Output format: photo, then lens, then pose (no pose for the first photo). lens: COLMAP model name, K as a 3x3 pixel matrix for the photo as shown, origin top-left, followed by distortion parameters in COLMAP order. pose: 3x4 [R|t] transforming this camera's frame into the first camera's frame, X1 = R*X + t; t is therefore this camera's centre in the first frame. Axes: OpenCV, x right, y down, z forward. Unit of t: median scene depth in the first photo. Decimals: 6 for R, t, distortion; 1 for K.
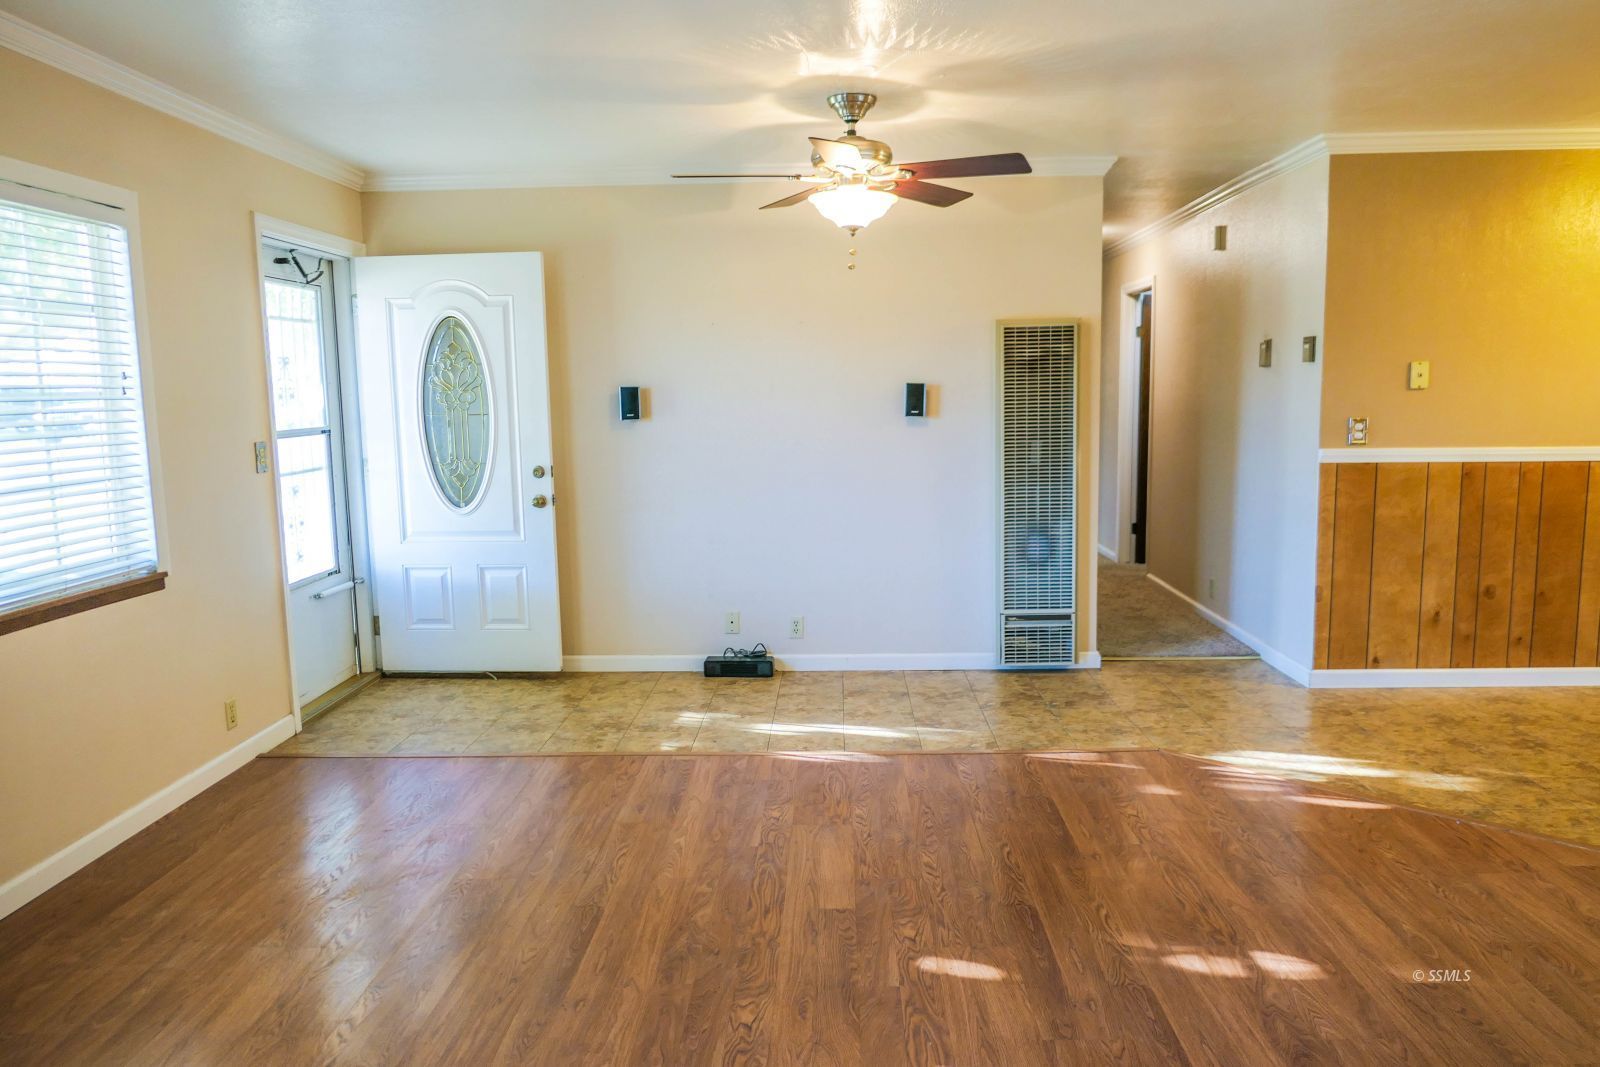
lens RADIAL K [[1117.8, 0, 803.0], [0, 1117.8, 531.8], [0, 0, 1]] dist [-0.010836, -0.002437]
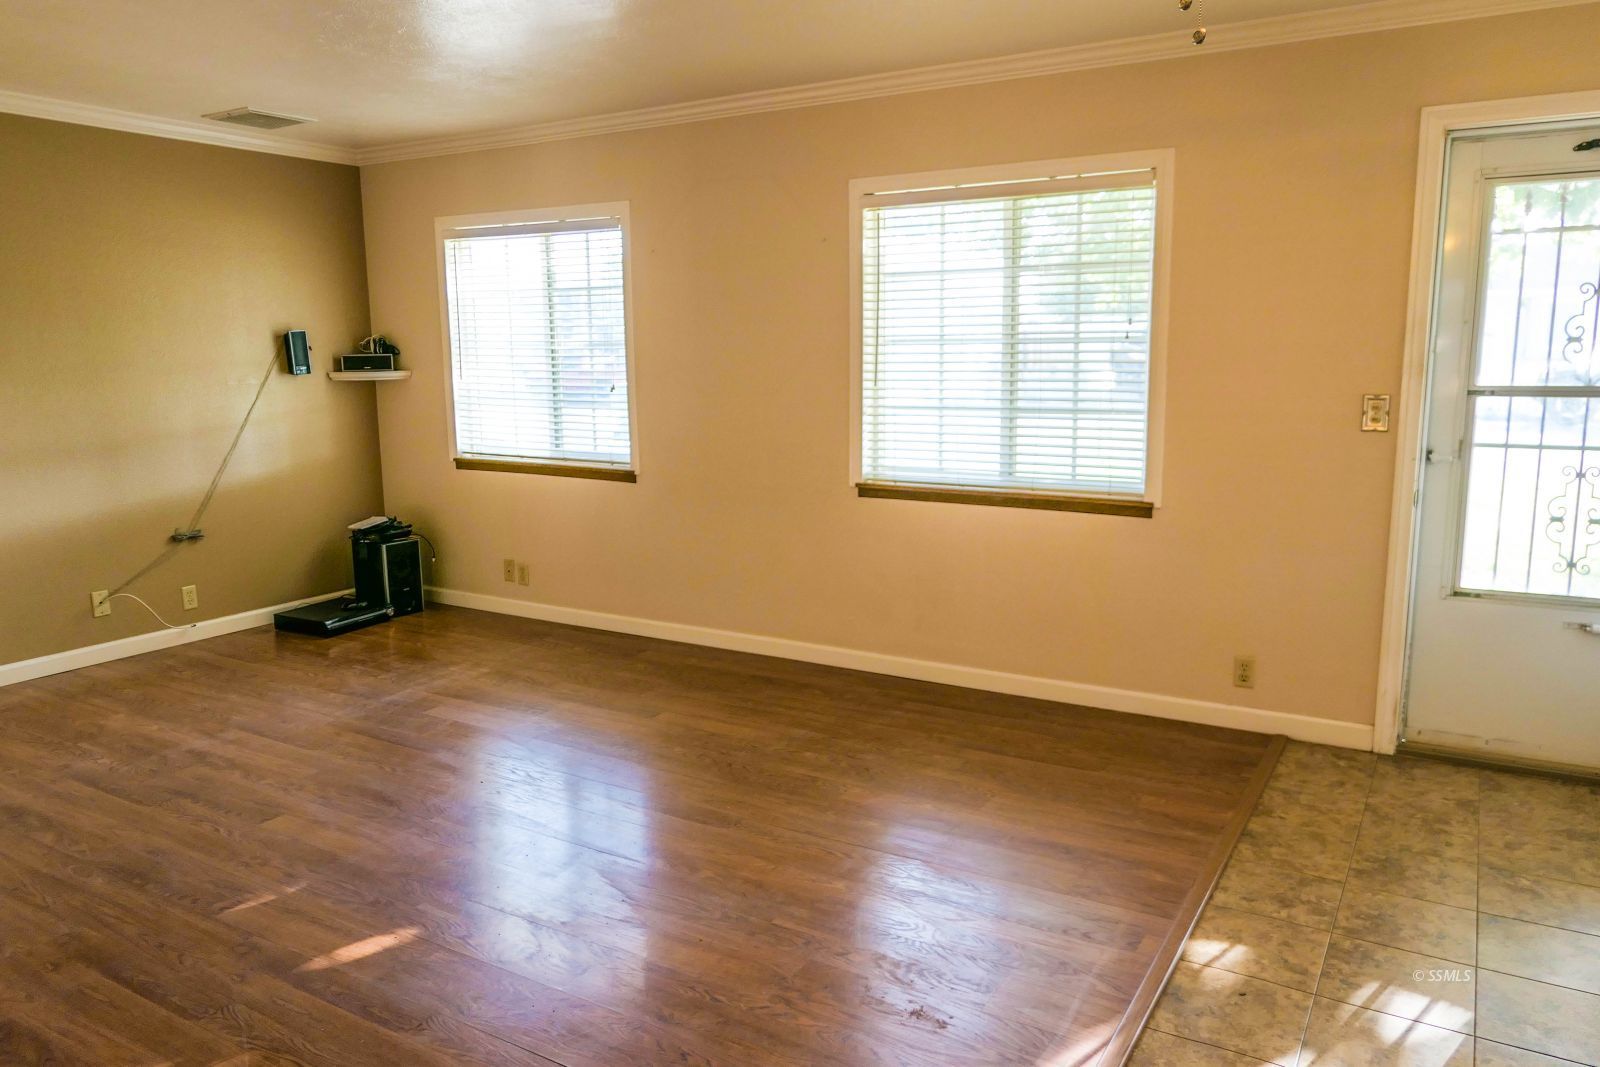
lens RADIAL K [[1117.8, 0, 806.1], [0, 1117.8, 542.2], [0, 0, 1]] dist [-0.010836, -0.002437]
pose [[-0.477786, 0.173459, -0.861181, 0.540593], [-0.095847, 0.964167, 0.247379, -0.166405], [0.873232, 0.200736, -0.444040, 1.213305]]
